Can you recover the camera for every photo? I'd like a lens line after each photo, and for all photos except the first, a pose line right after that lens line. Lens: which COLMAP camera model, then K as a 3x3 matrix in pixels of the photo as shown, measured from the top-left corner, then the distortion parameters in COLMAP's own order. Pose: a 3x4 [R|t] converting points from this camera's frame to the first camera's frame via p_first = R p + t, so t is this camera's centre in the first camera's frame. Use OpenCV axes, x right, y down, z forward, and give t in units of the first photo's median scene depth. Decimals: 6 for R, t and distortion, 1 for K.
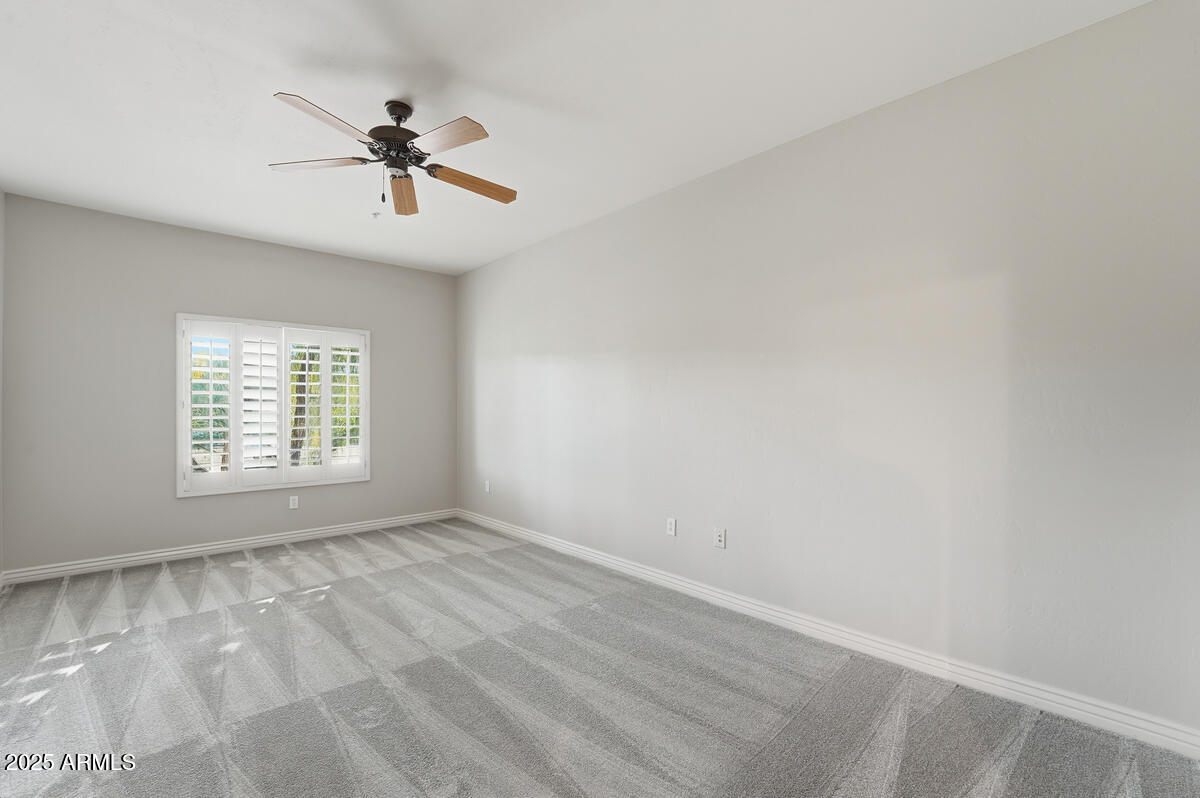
lens RADIAL K [[537.1, 0, 602.2], [0, 537.1, 407.8], [0, 0, 1]] dist [-0.018021, -0.000552]
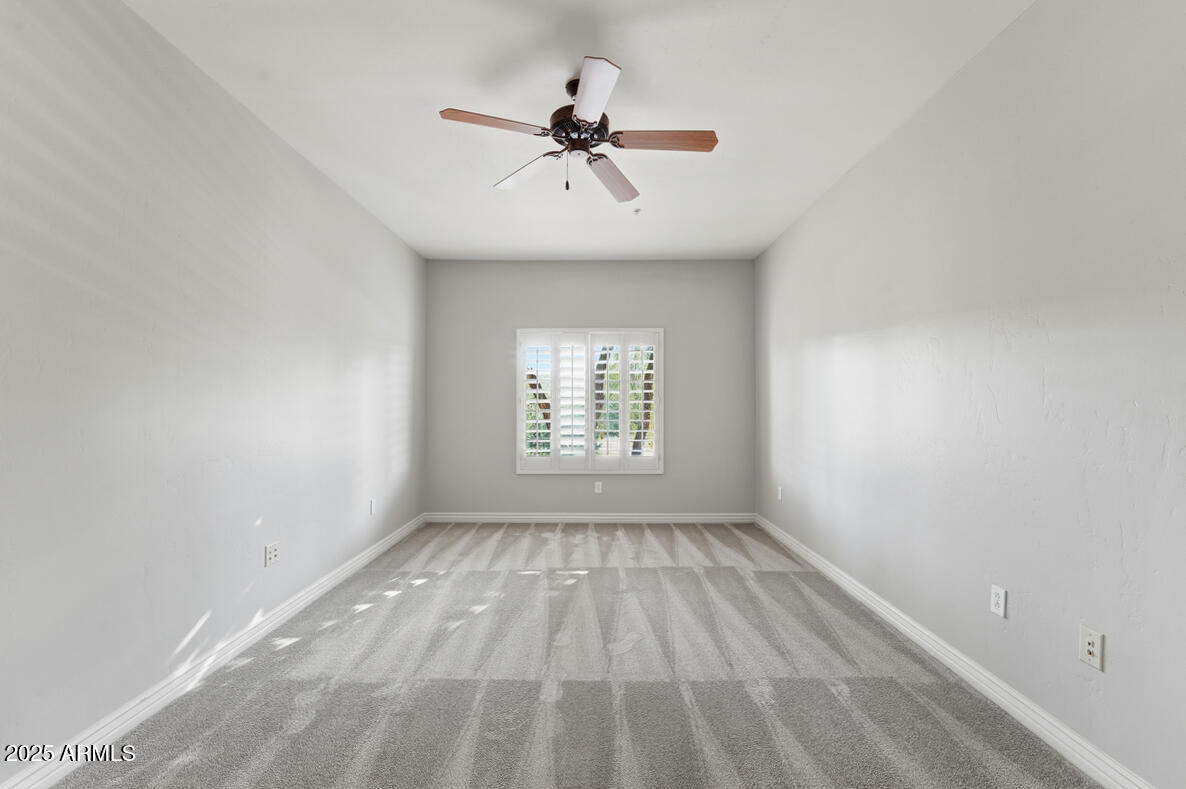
lens RADIAL K [[503.7, 0, 599.8], [0, 503.7, 401.3], [0, 0, 1]] dist [-0.020075, -0.001195]
pose [[0.718581, -0.003530, -0.695434, 0.195056], [-0.000247, 0.999986, -0.005331, 0.001781], [0.695443, 0.004003, 0.718570, 0.292975]]
